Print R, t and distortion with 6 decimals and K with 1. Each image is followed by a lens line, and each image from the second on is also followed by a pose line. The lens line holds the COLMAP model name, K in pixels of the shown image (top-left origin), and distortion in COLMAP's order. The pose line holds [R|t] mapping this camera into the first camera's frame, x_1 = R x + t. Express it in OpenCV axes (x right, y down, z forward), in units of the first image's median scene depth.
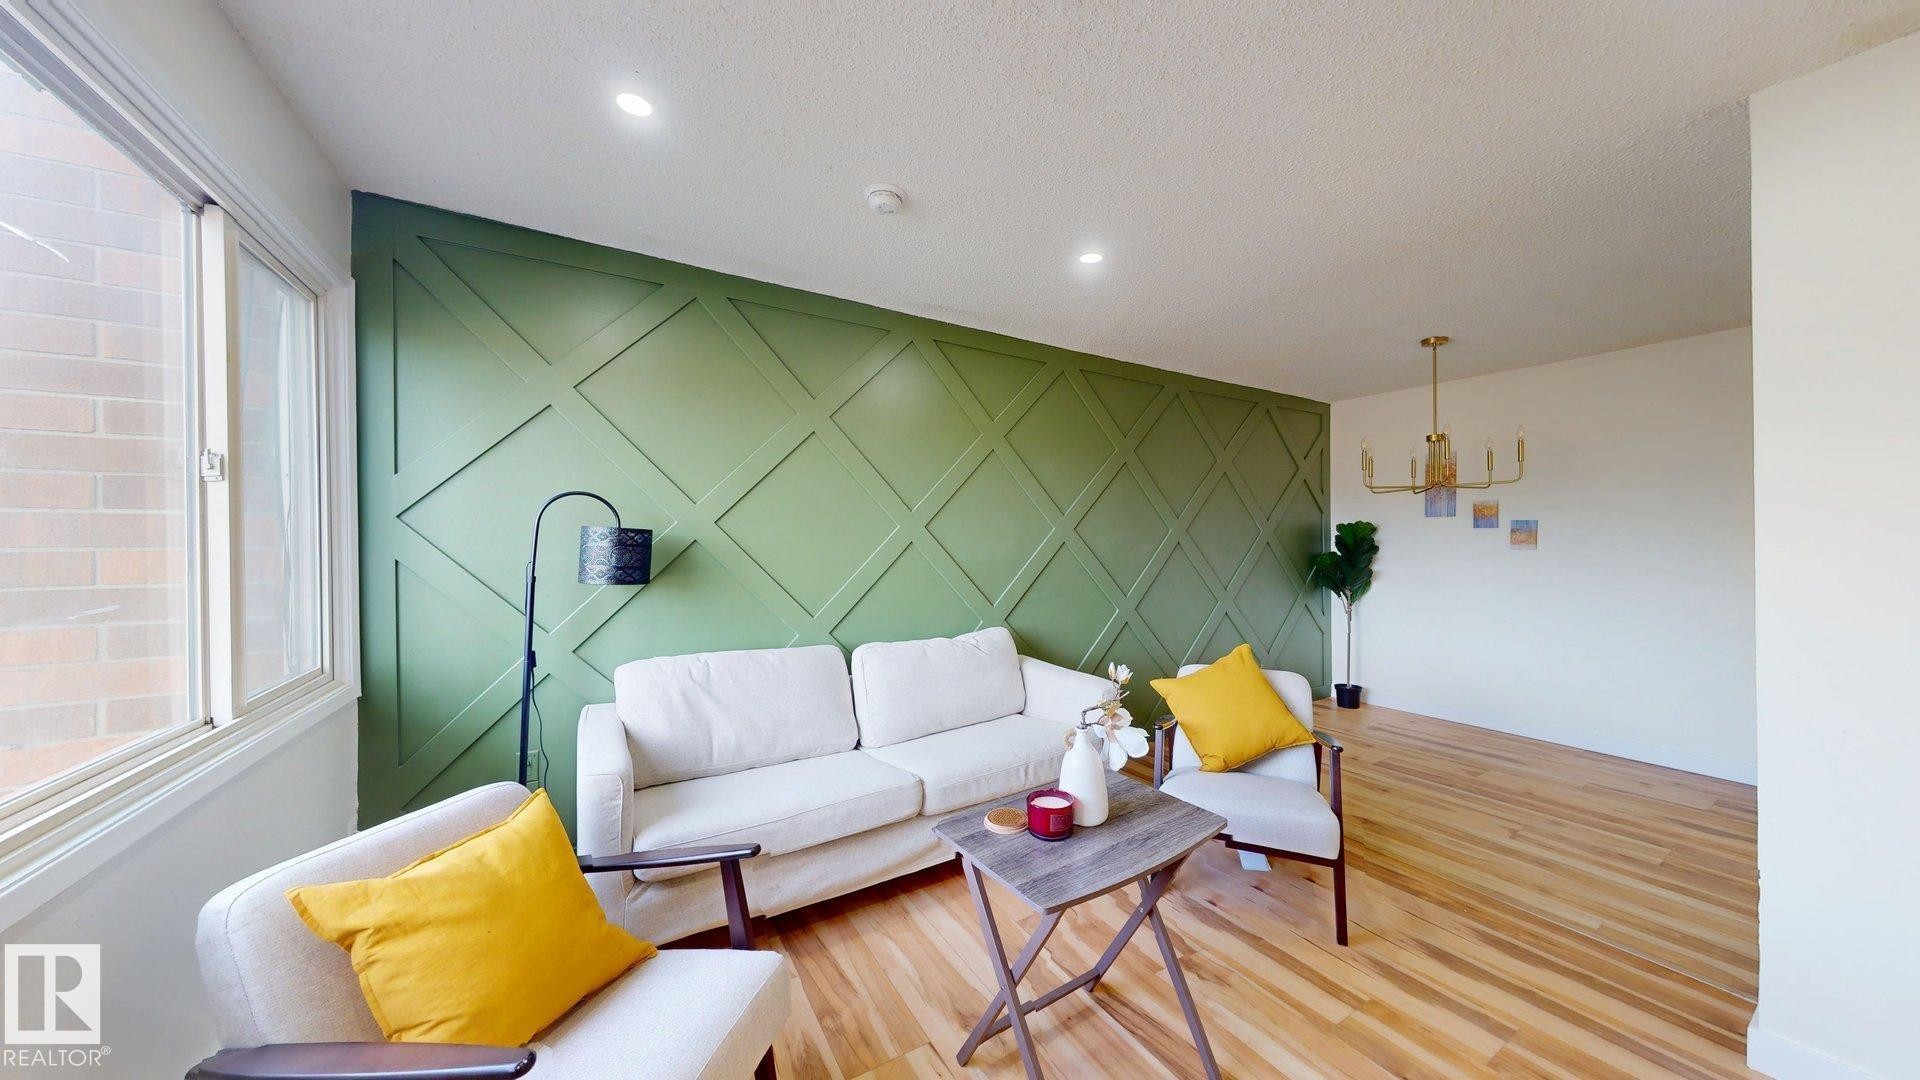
lens RADIAL K [[605.7, 0, 966.8], [0, 605.7, 542.5], [0, 0, 1]] dist [0.000359, -0.000244]
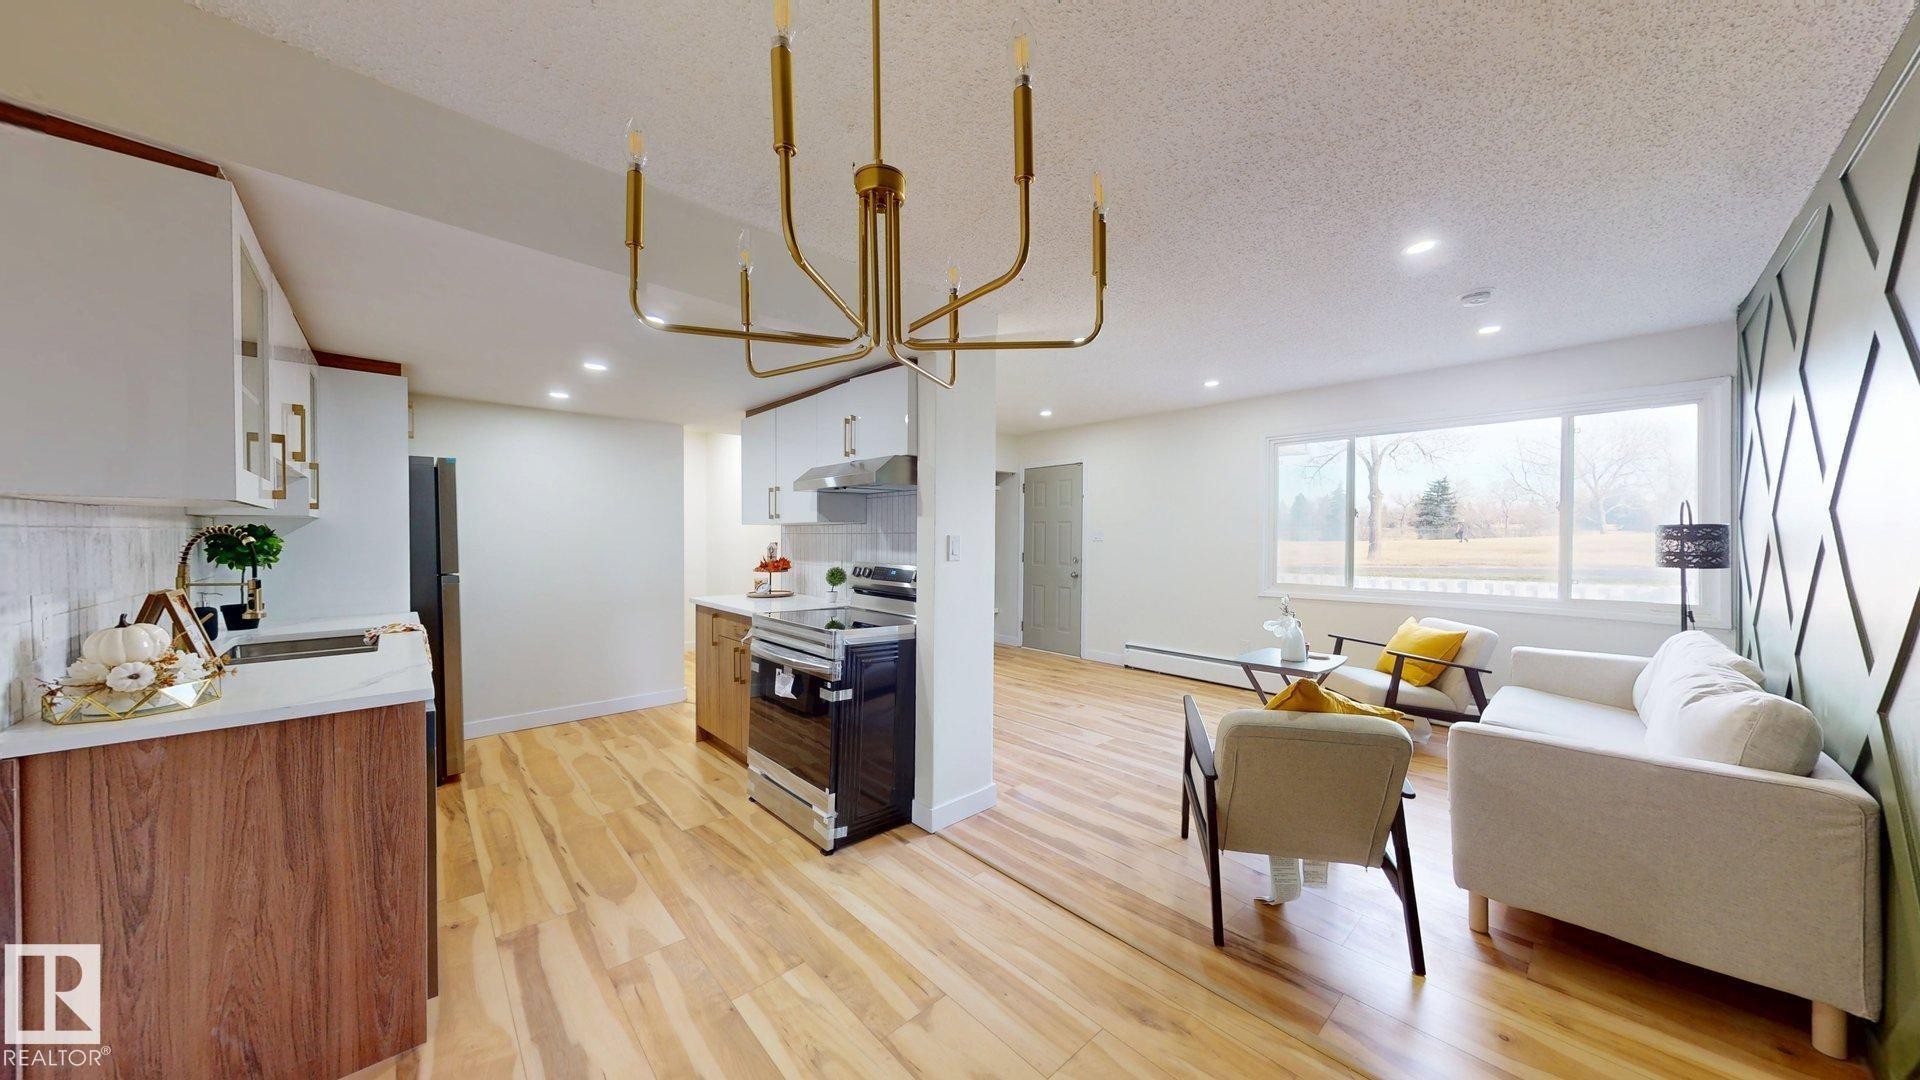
lens RADIAL K [[605.7, 0, 954.2], [0, 605.7, 541.7], [0, 0, 1]] dist [0.000359, -0.000244]
pose [[-0.983674, 0.008299, -0.179768, 1.018188], [0.006880, 0.999940, 0.008517, -0.002253], [0.179828, 0.007141, -0.983672, 1.666615]]
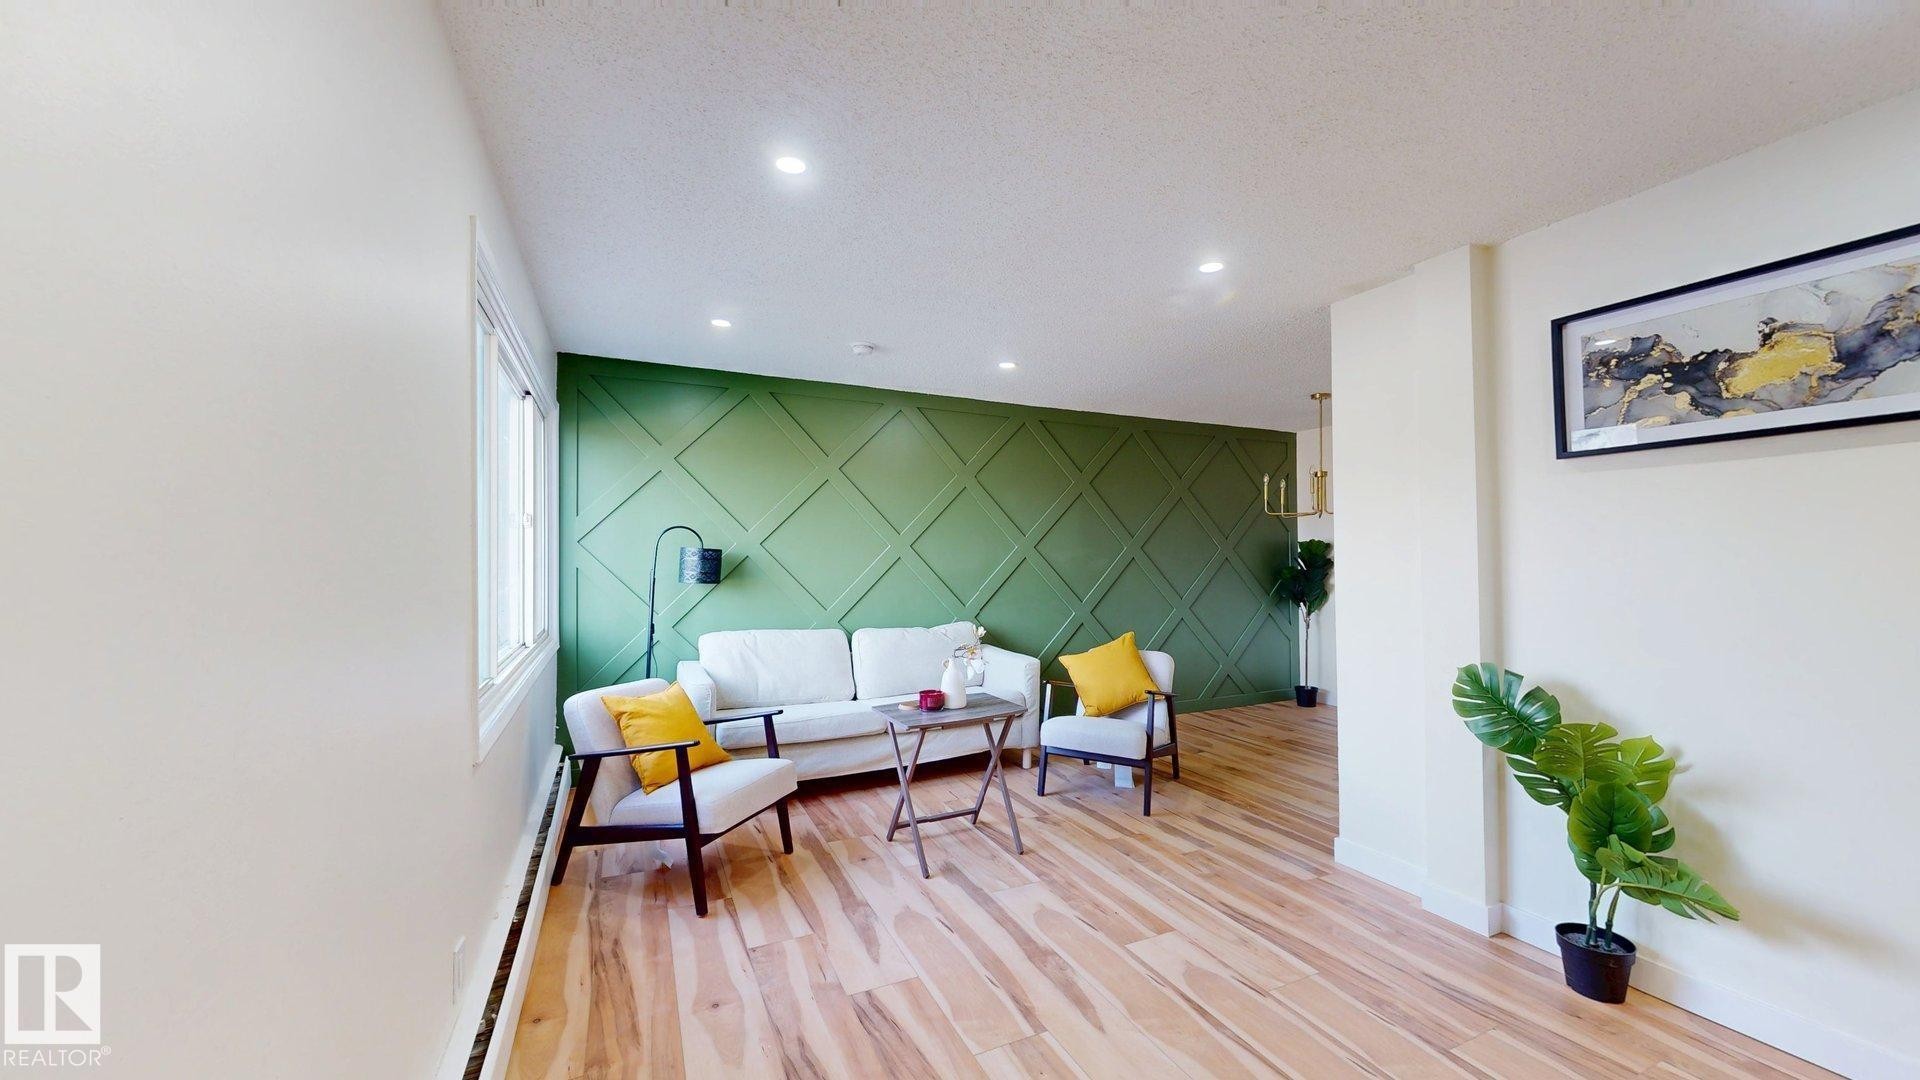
lens RADIAL K [[699.1, 0, 964.8], [0, 699.1, 548.9], [0, 0, 1]] dist [0.000898, 0.000029]
pose [[0.994492, 0.000740, -0.104814, 0.256823], [-0.002000, 0.999927, -0.011925, -0.001494], [0.104797, 0.012068, 0.994420, -0.637923]]
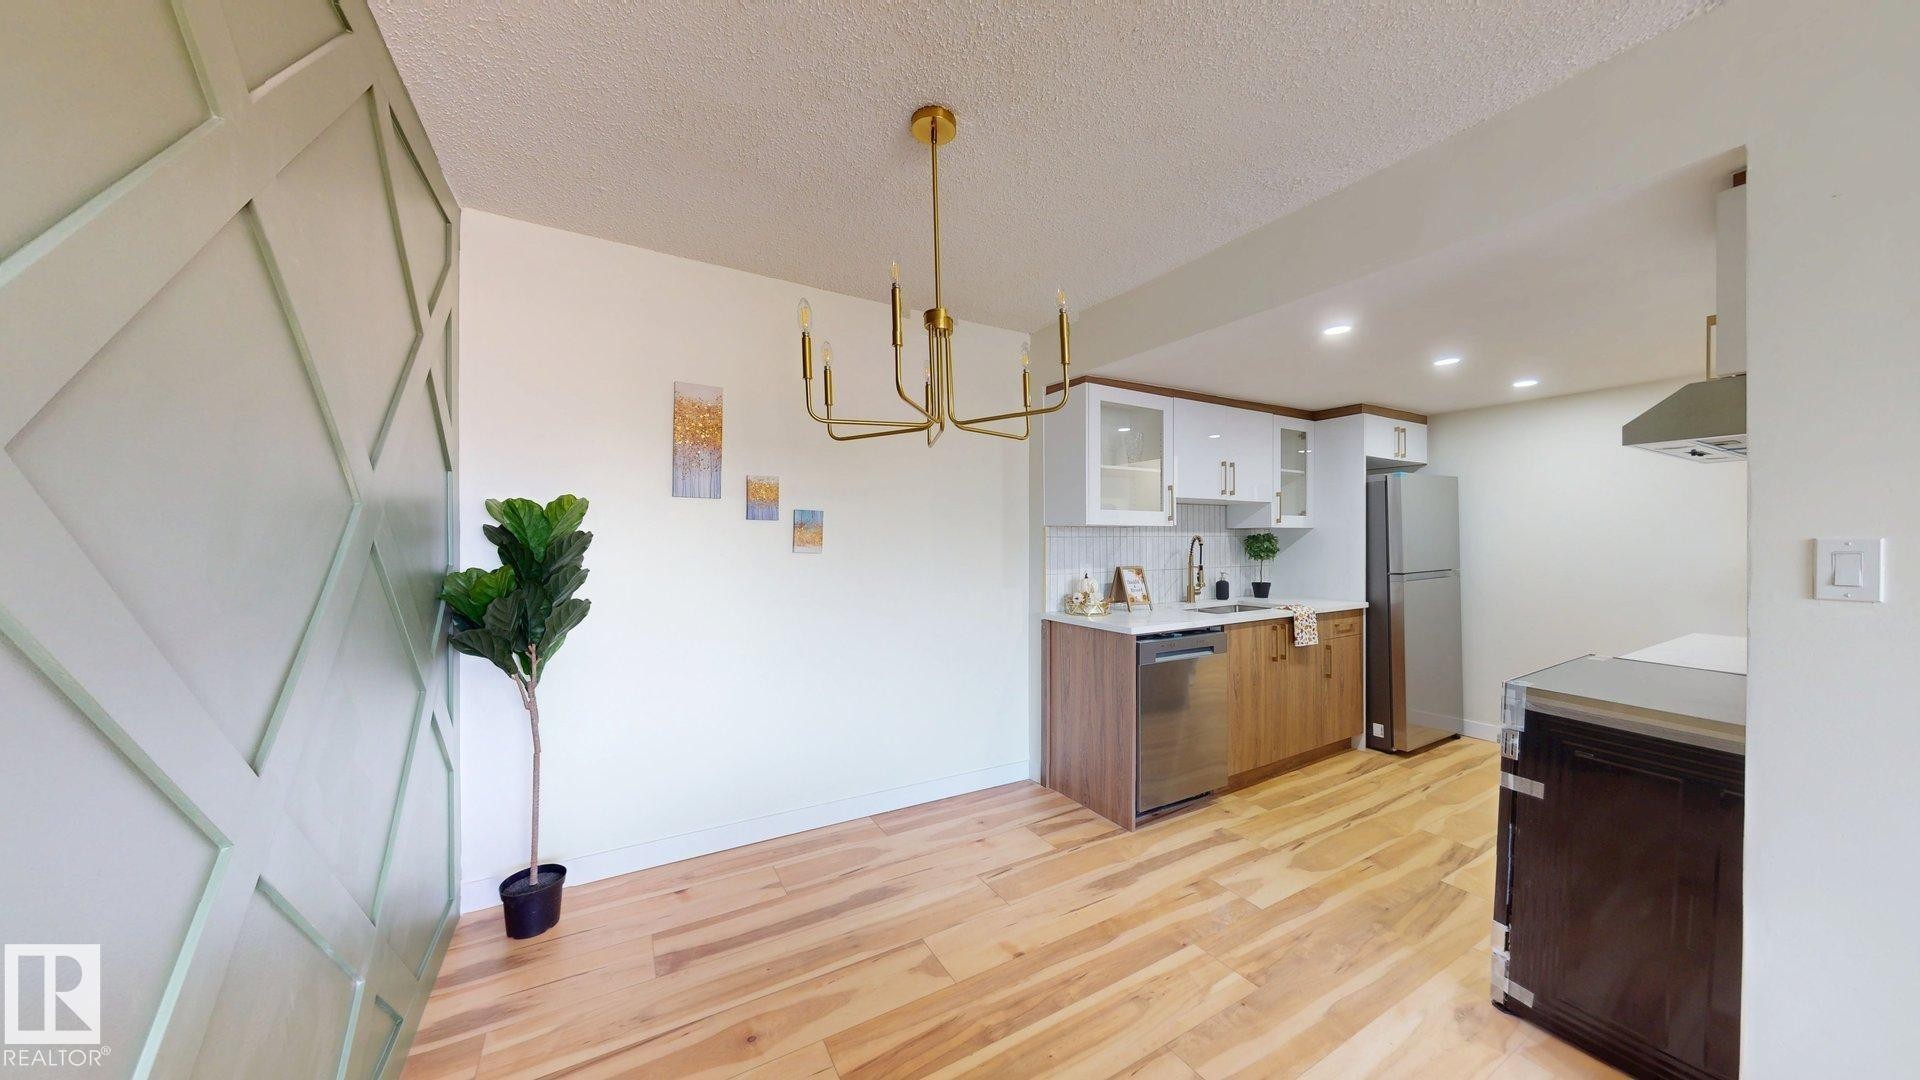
lens RADIAL K [[605.7, 0, 961.1], [0, 605.7, 538.1], [0, 0, 1]] dist [0.000359, -0.000244]
pose [[0.015792, 0.007869, 0.999844, 0.377238], [-0.001437, 0.999968, -0.007847, -0.001072], [-0.999874, -0.001313, 0.015803, 1.259540]]
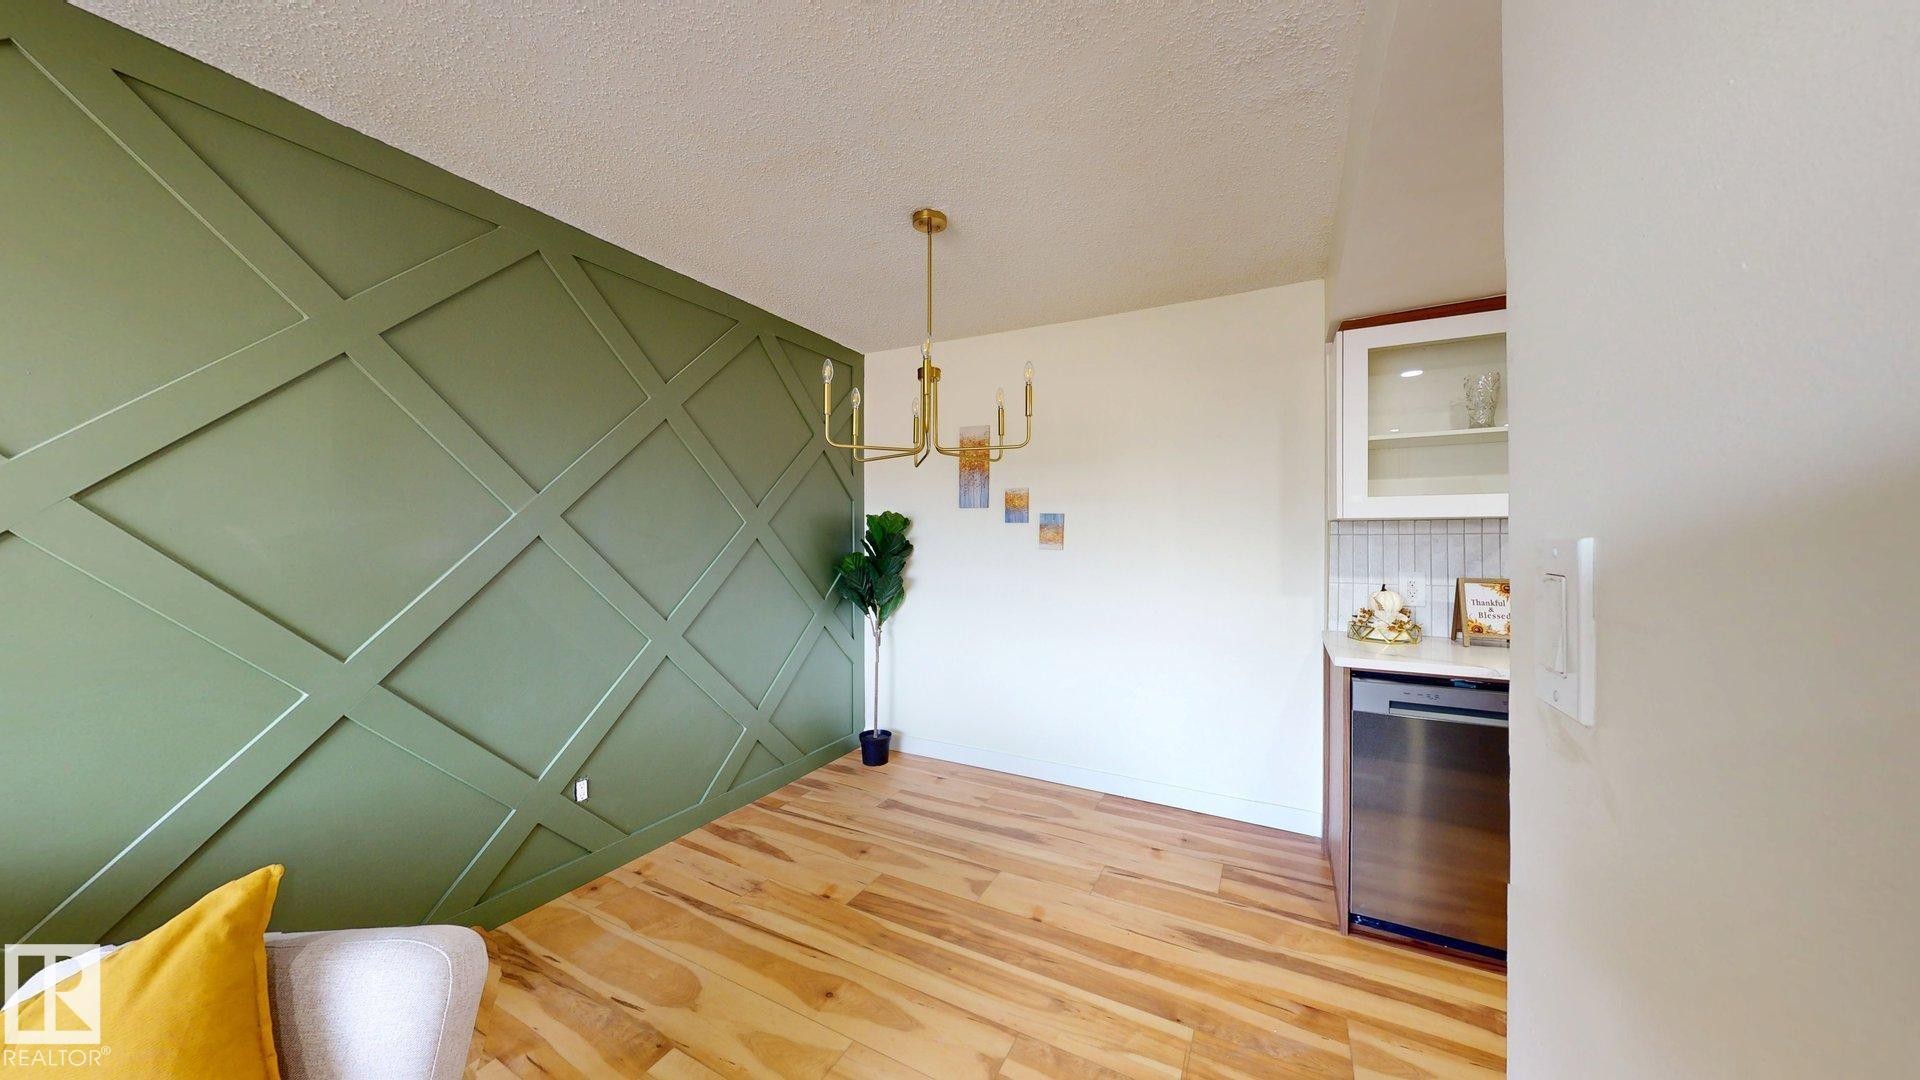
lens RADIAL K [[605.7, 0, 964.3], [0, 605.7, 538.6], [0, 0, 1]] dist [0.000359, -0.000244]
pose [[0.854169, 0.008228, 0.519931, 0.616676], [-0.006534, 0.999966, -0.005090, 0.002262], [-0.519955, 0.000951, 0.854193, 0.571309]]
